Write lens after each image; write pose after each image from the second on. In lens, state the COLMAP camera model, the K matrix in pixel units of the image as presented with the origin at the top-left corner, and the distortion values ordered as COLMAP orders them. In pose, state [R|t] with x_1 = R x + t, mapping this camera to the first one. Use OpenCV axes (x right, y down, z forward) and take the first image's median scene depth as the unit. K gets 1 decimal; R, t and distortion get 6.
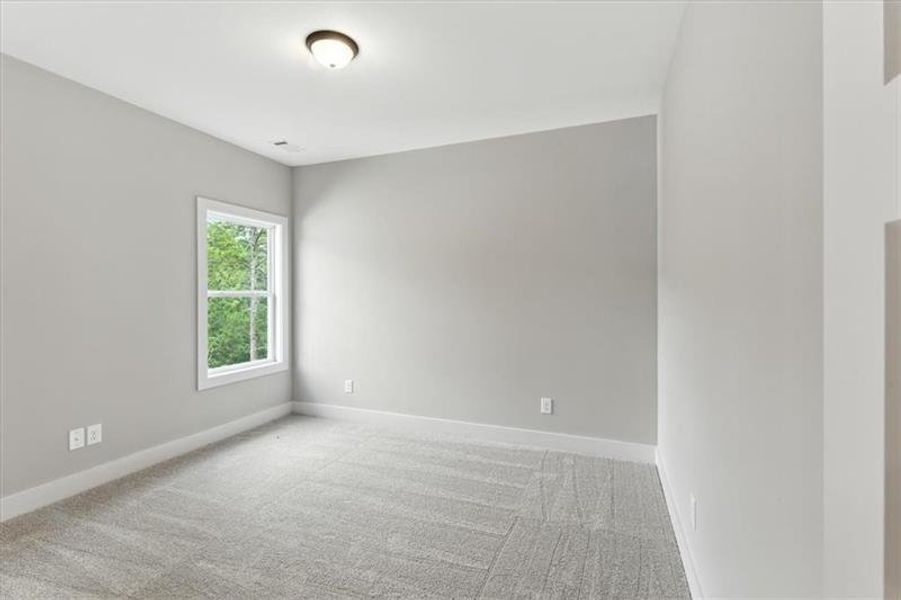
lens RADIAL K [[408.5, 0, 445.8], [0, 408.5, 299.4], [0, 0, 1]] dist [0.001156, 0.001977]
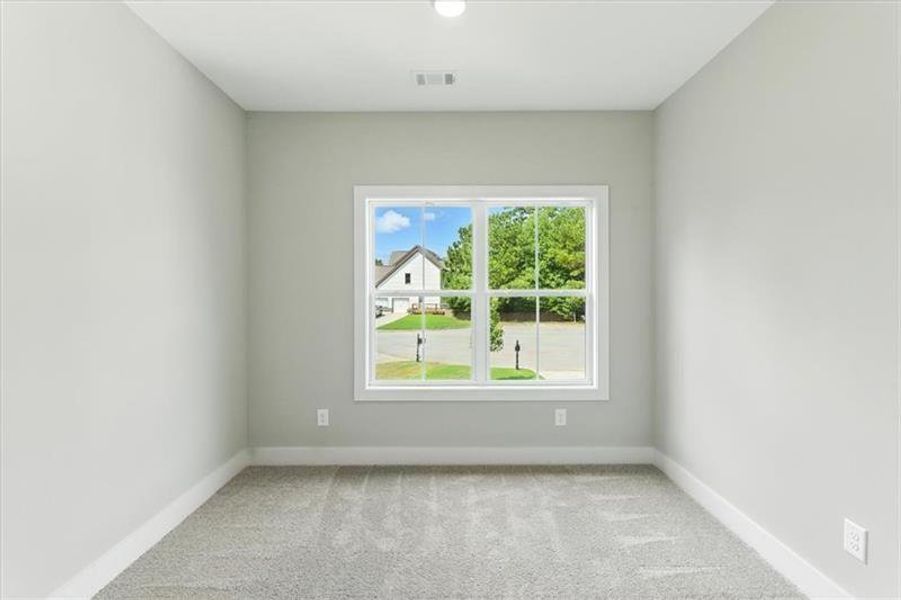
lens RADIAL K [[408.5, 0, 449.3], [0, 408.5, 295.2], [0, 0, 1]] dist [0.001156, 0.001977]
pose [[0.335319, -0.004475, -0.942094, 0.204585], [-0.005839, 0.999960, -0.006828, -0.002995], [0.942086, 0.007791, 0.335279, 0.576705]]
